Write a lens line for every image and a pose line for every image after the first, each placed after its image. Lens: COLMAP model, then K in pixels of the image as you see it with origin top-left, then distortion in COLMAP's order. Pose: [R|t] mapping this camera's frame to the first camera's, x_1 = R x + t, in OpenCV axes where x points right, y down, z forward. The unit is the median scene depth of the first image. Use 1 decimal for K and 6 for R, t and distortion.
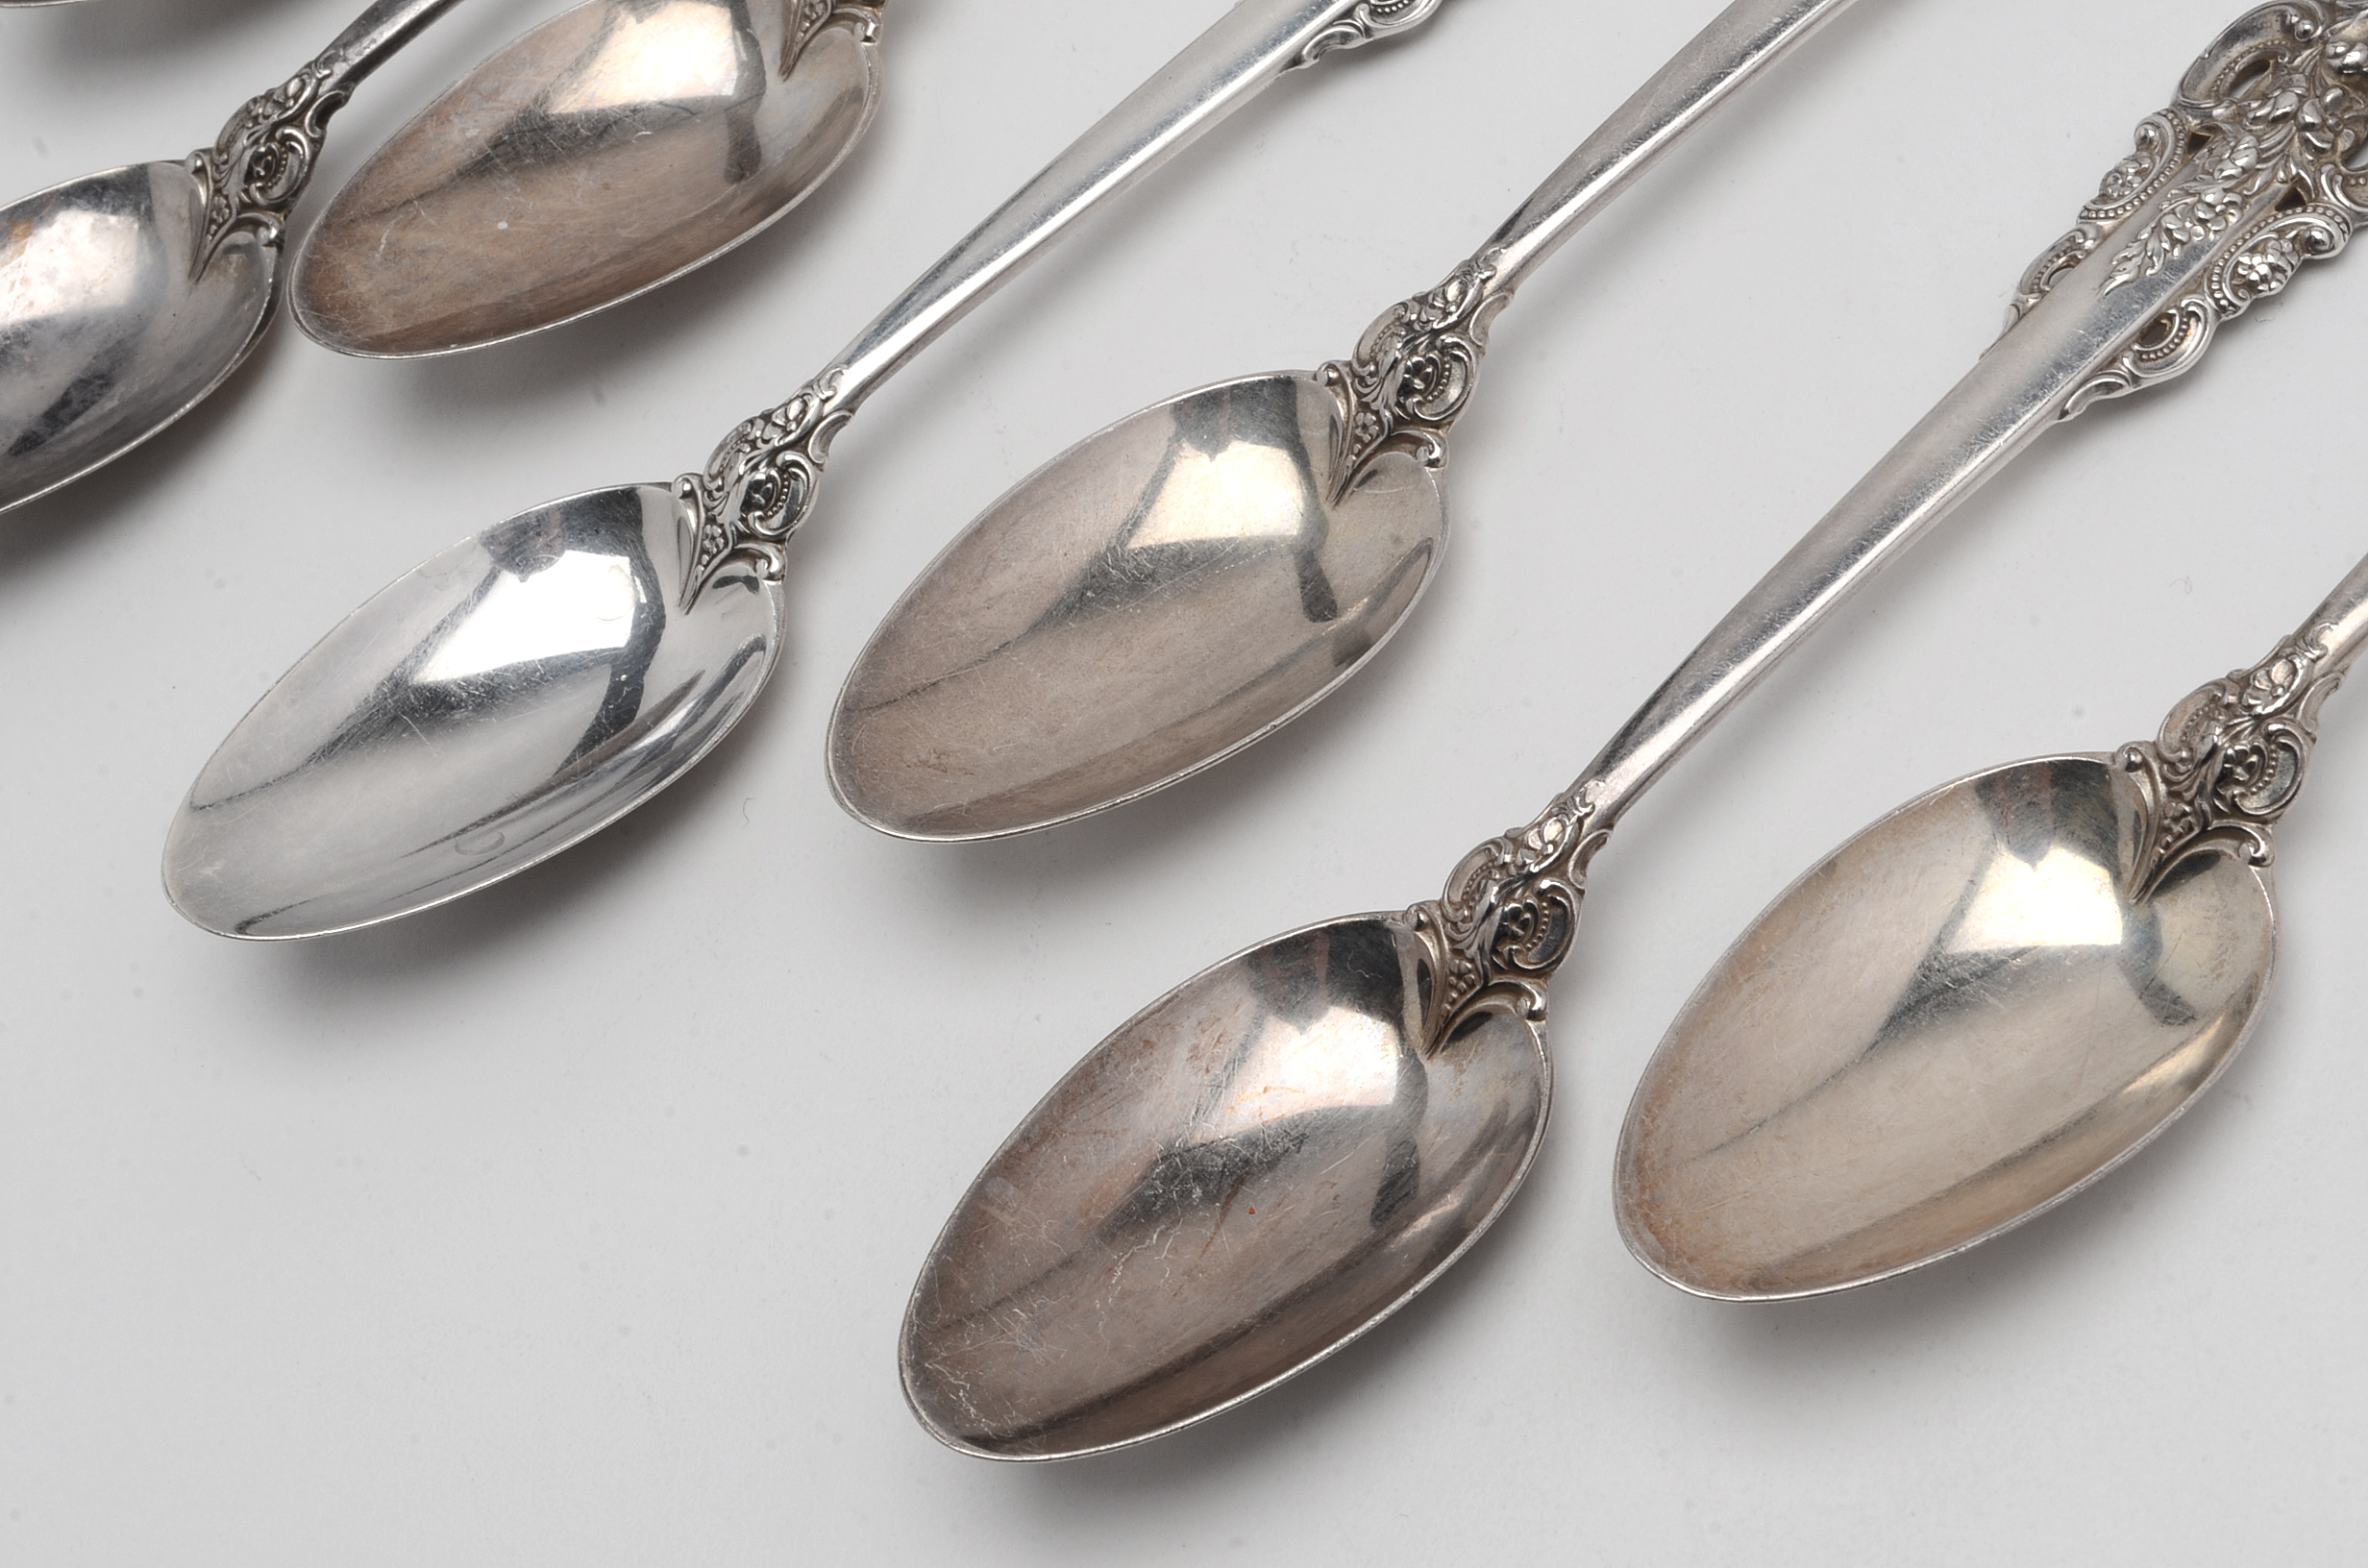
lens RADIAL K [[5346.8, 0, 1184.0], [0, 5346.8, 784.0], [0, 0, 1]] dist [0.022706, 0.211468]
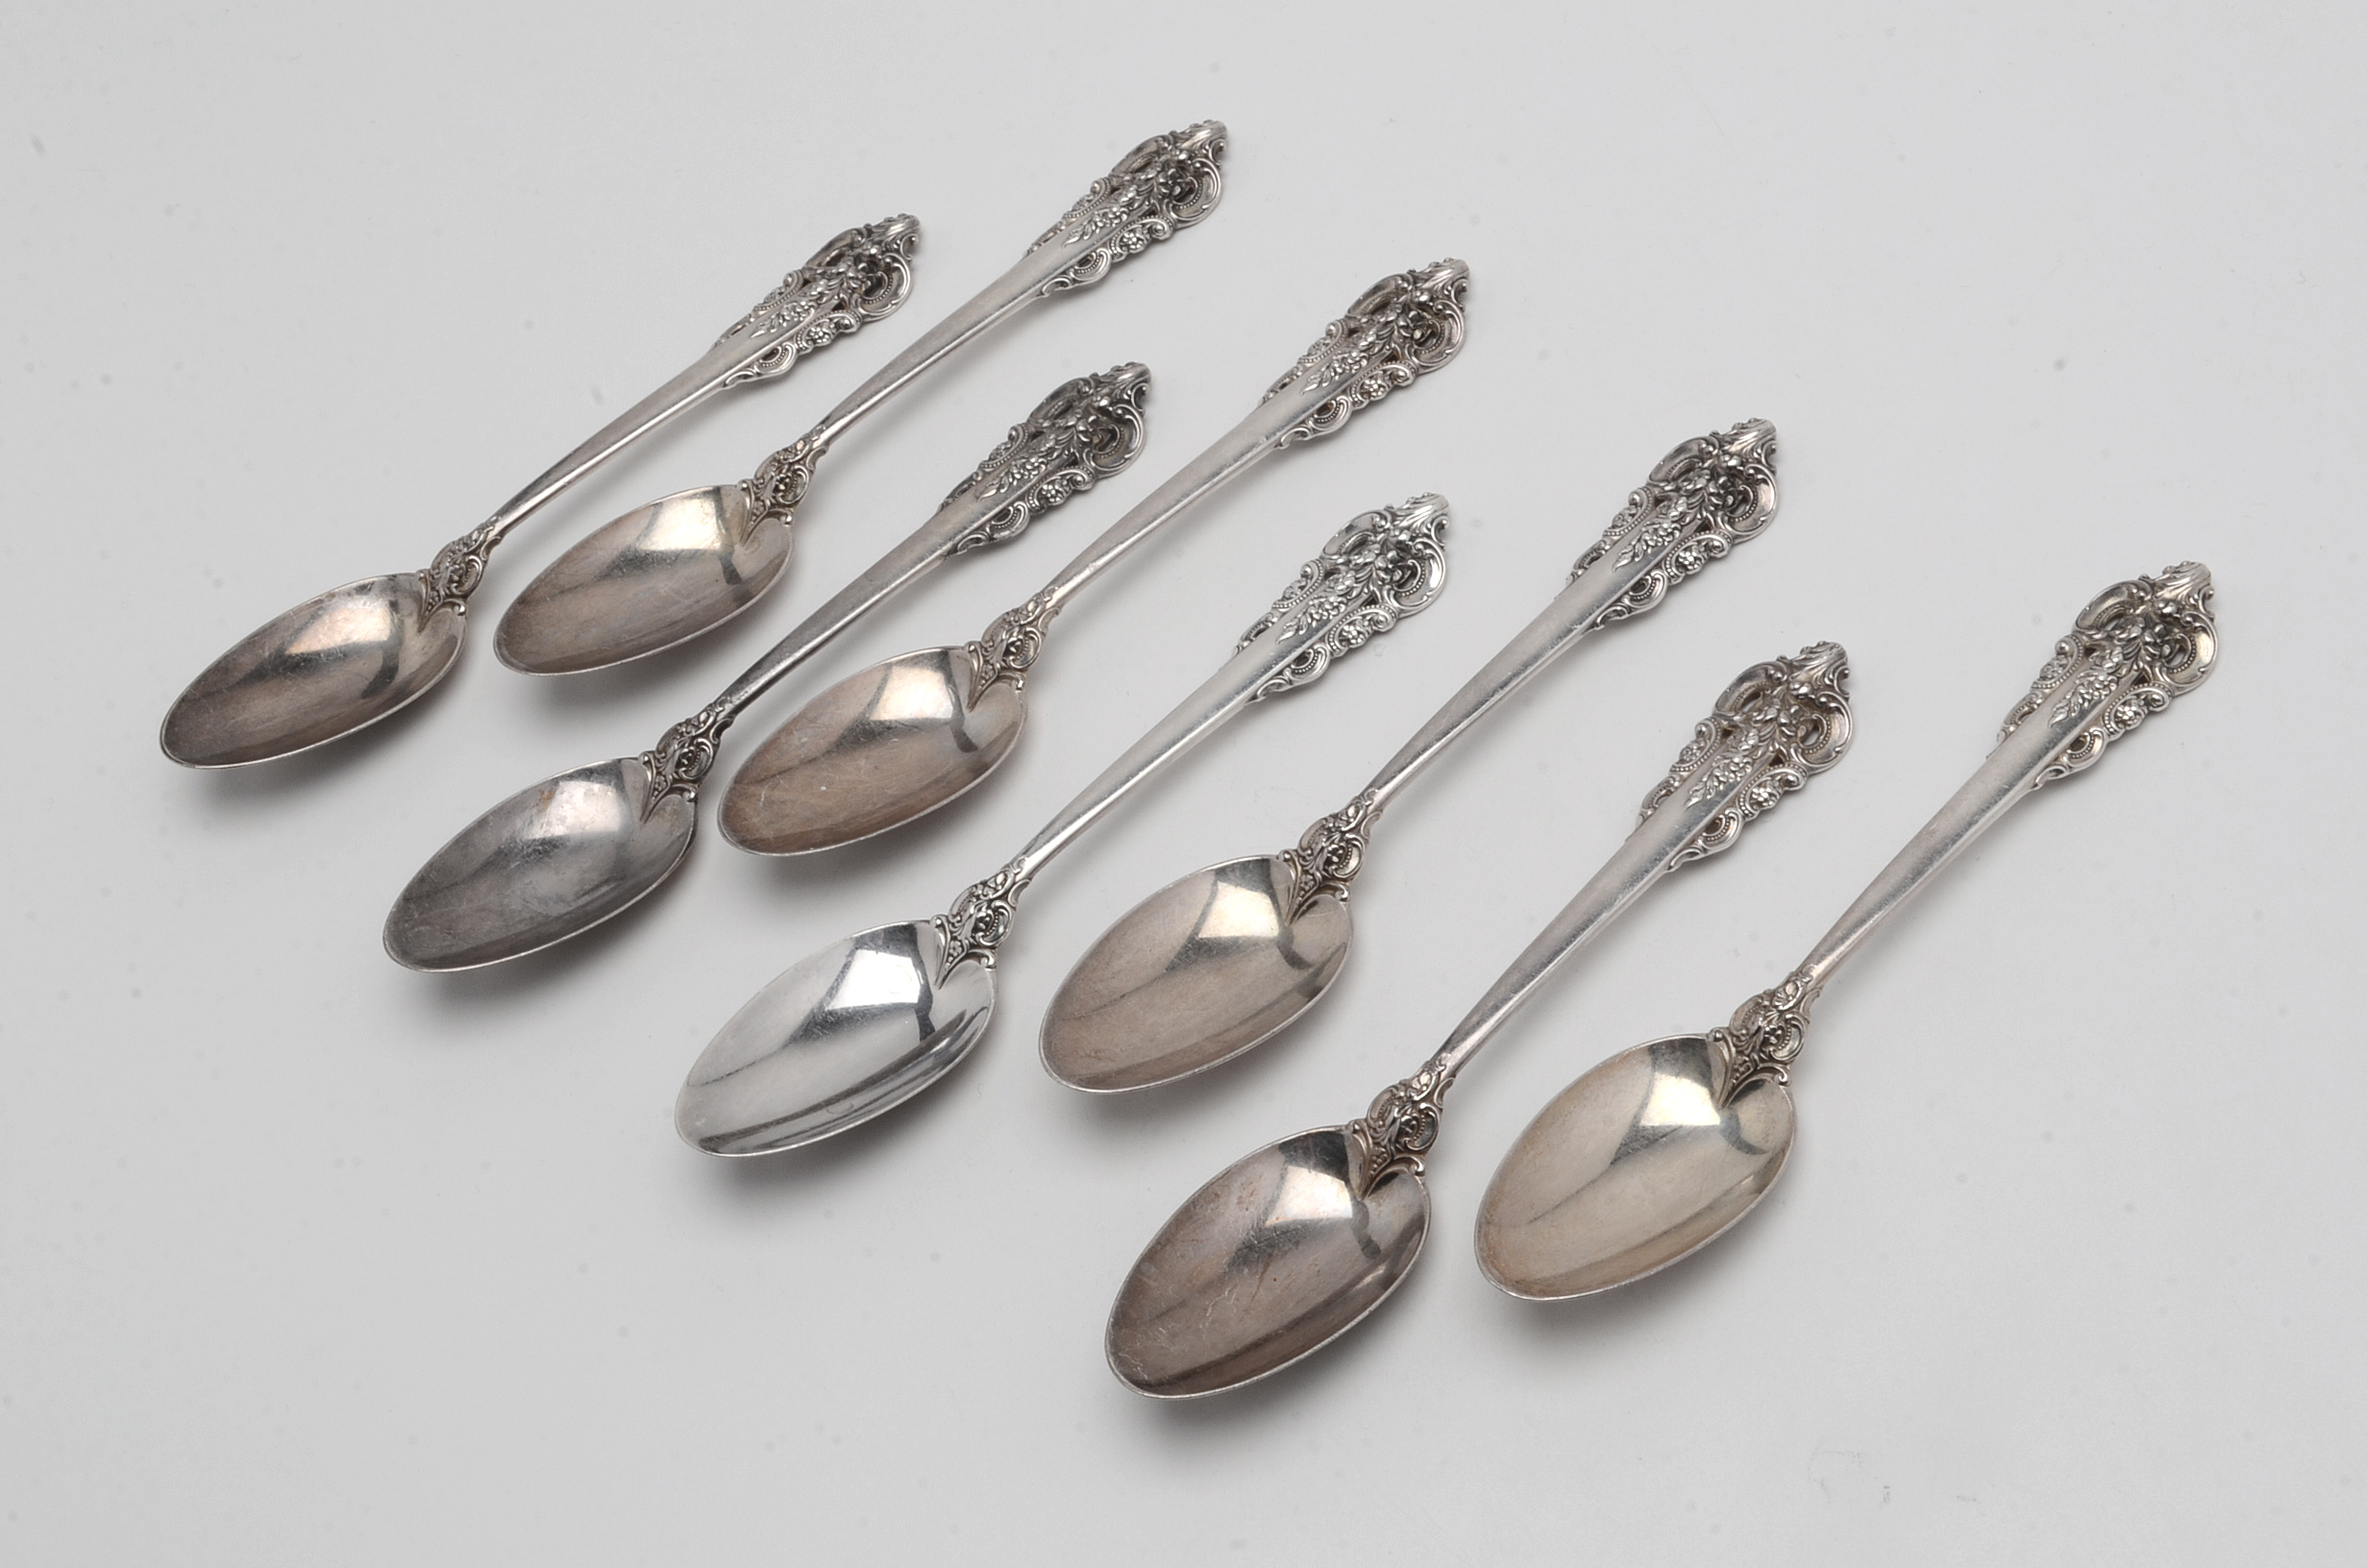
lens RADIAL K [[3896.1, 0, 1184.0], [0, 3896.1, 784.0], [0, 0, 1]] dist [-0.015459, 0.083684]
pose [[0.994835, -0.005607, 0.101354, -0.153893], [0.019080, 0.991005, -0.132458, 0.084104], [-0.099700, 0.133708, 0.985993, -0.387626]]
